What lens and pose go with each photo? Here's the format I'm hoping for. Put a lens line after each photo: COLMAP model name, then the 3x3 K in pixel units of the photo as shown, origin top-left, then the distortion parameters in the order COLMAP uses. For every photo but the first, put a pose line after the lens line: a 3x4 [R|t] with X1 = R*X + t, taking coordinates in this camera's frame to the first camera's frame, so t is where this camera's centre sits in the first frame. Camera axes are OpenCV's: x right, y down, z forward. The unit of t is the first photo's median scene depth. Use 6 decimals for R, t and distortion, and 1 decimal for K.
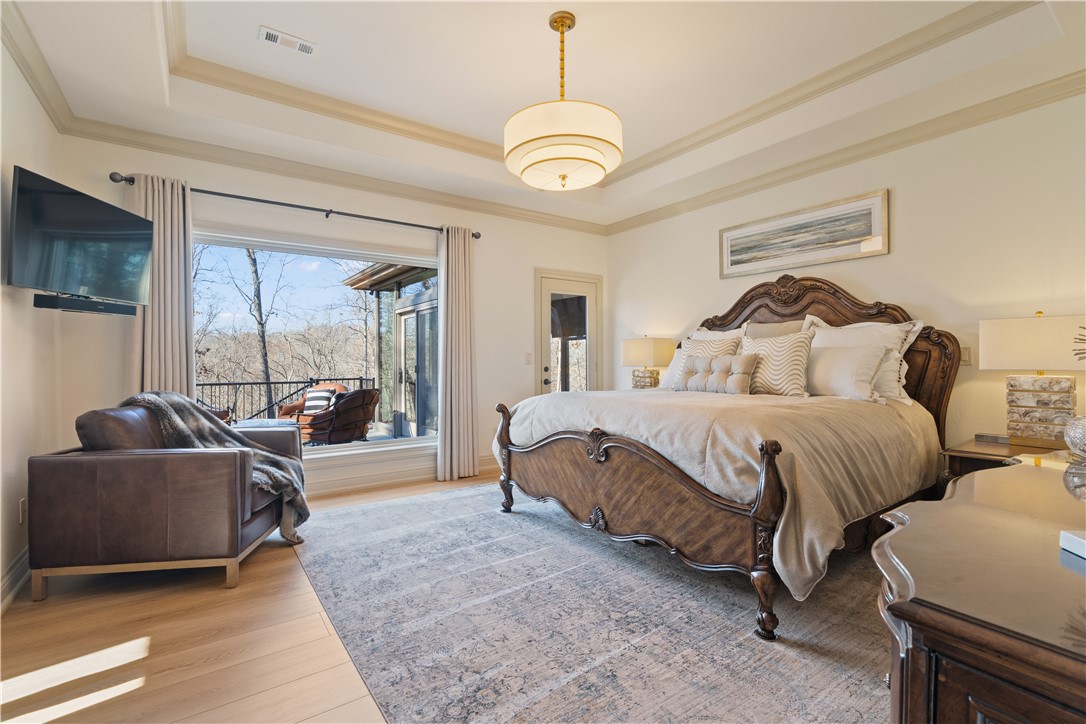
lens RADIAL K [[484.2, 0, 545.1], [0, 484.2, 375.9], [0, 0, 1]] dist [-0.008486, 0.000038]
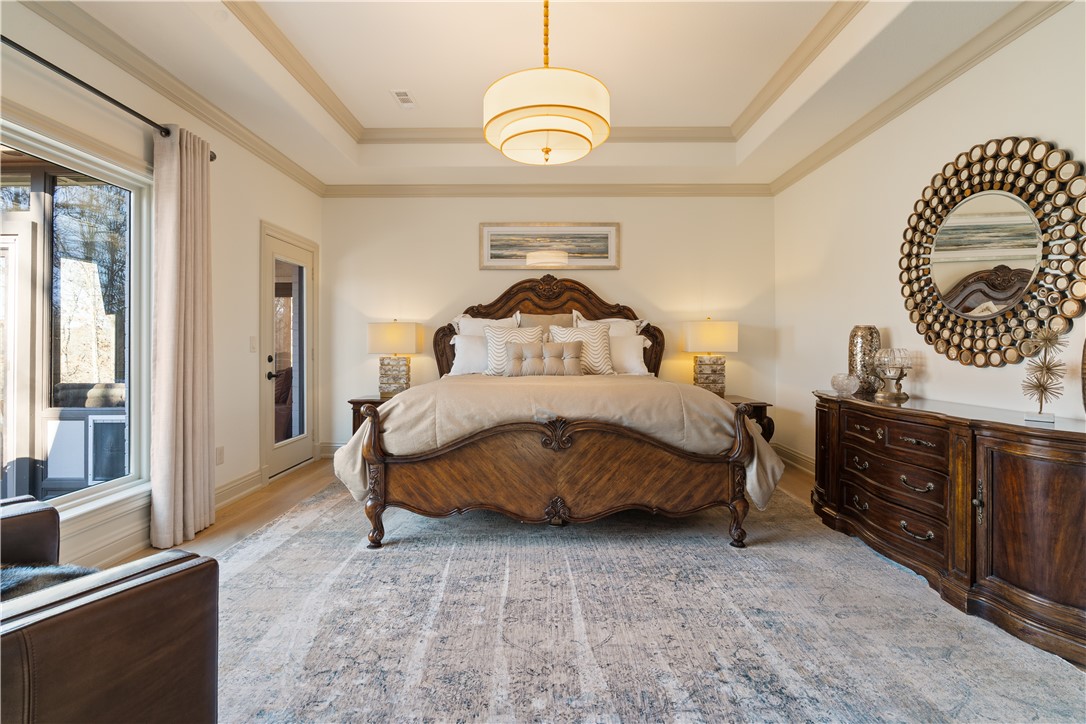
lens RADIAL K [[491.1, 0, 543.7], [0, 491.1, 357.6], [0, 0, 1]] dist [-0.006728, 0.000114]
pose [[0.591999, -0.019243, 0.805709, -0.671264], [0.028034, 0.999602, 0.003276, -0.013182], [-0.805451, 0.020647, 0.592303, 0.410779]]
